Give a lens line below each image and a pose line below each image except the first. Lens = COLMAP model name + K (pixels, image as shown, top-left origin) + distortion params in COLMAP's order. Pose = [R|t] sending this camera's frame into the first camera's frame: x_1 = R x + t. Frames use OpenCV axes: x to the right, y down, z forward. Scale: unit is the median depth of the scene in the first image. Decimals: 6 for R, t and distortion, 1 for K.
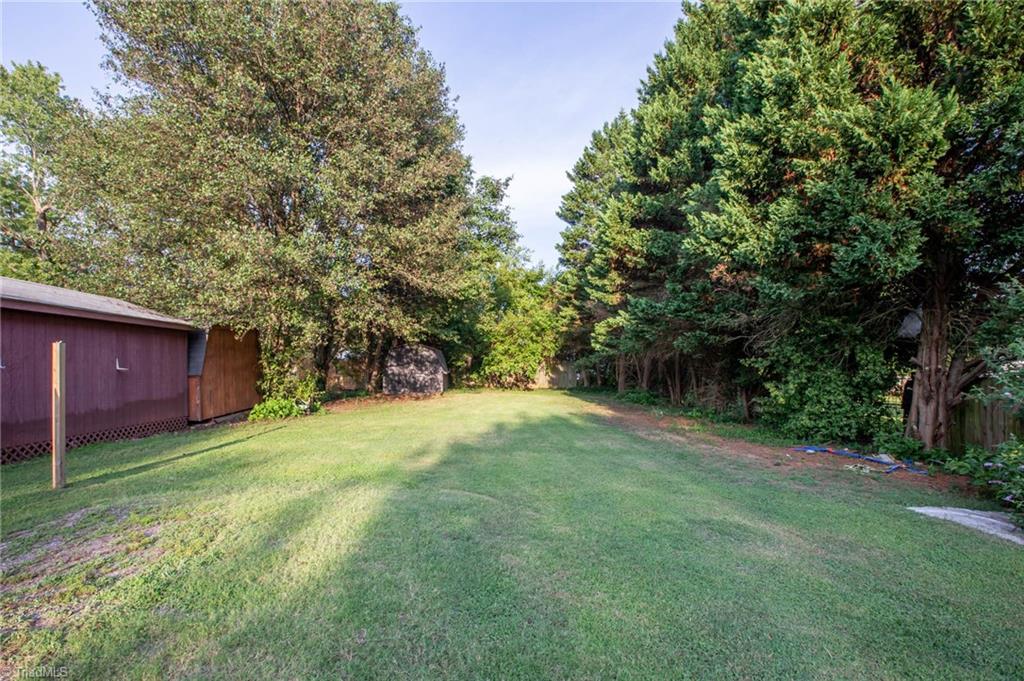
lens RADIAL K [[531.2, 0, 509.4], [0, 531.2, 369.6], [0, 0, 1]] dist [0.000797, 0.000233]
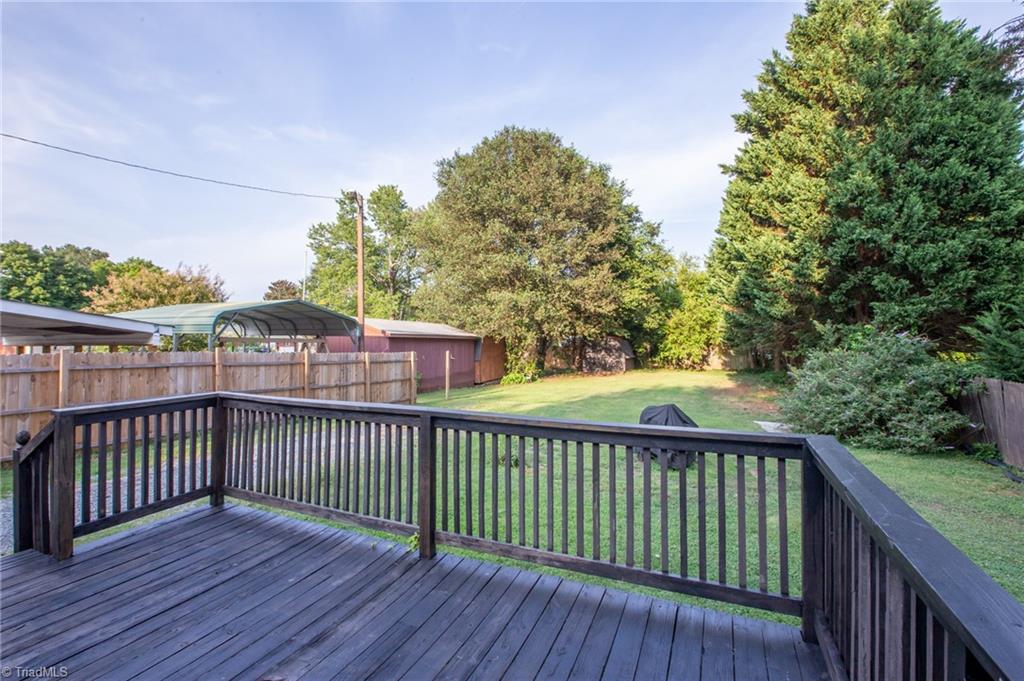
lens RADIAL K [[486.6, 0, 509.0], [0, 486.6, 329.3], [0, 0, 1]] dist [-0.032293, 0.000156]
pose [[0.910607, -0.021641, -0.412706, 0.123271], [0.003143, 0.998962, -0.045447, -0.010015], [0.413261, 0.040087, 0.909730, -0.276513]]
